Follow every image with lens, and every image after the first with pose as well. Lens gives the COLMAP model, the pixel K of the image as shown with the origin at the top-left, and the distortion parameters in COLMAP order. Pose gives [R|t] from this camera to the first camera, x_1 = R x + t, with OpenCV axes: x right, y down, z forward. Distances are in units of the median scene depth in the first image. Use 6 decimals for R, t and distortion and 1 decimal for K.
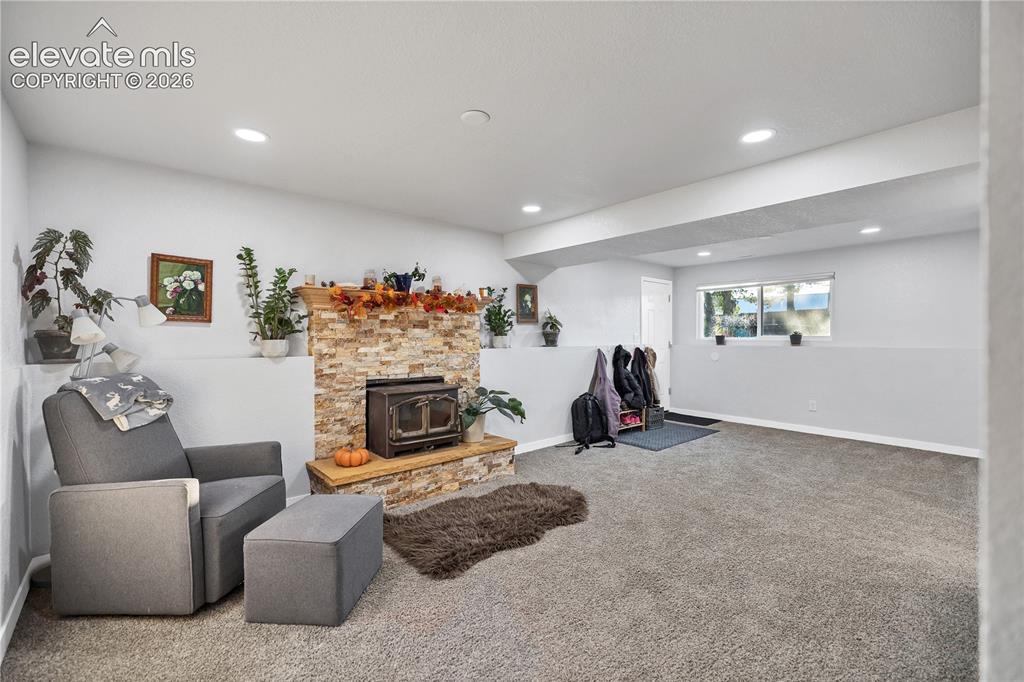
lens RADIAL K [[434.6, 0, 510.4], [0, 434.6, 335.9], [0, 0, 1]] dist [0.000390, -0.000360]
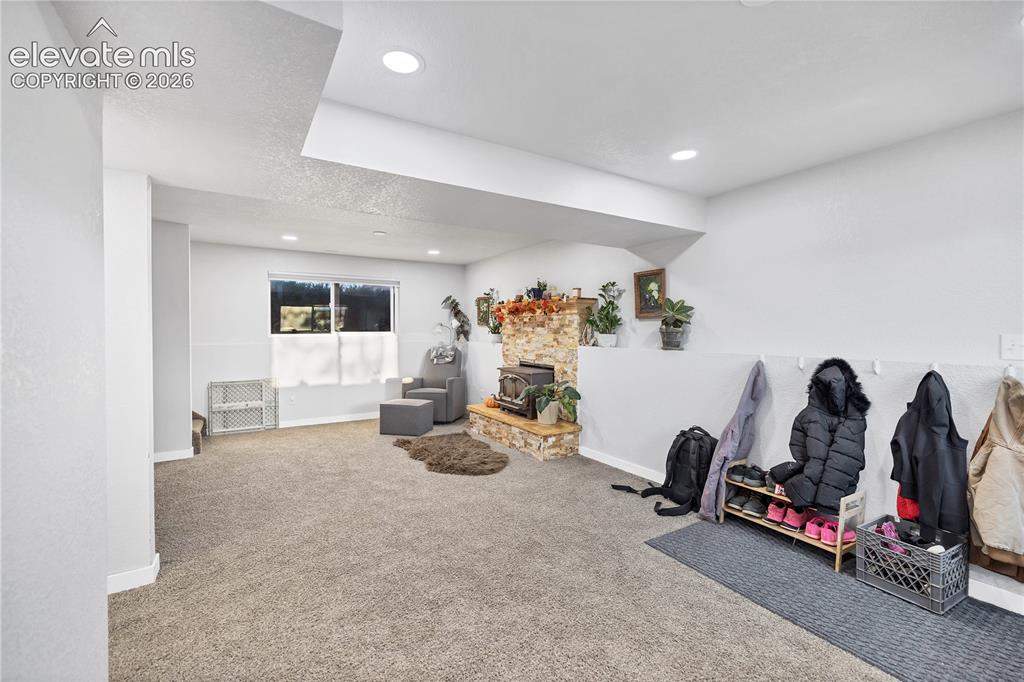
lens RADIAL K [[434.6, 0, 509.9], [0, 434.6, 338.3], [0, 0, 1]] dist [0.000390, -0.000360]
pose [[-0.157790, 0.018427, -0.987301, 1.071815], [-0.008321, 0.999766, 0.019989, -0.008779], [0.987438, 0.011370, -0.157600, 1.077304]]
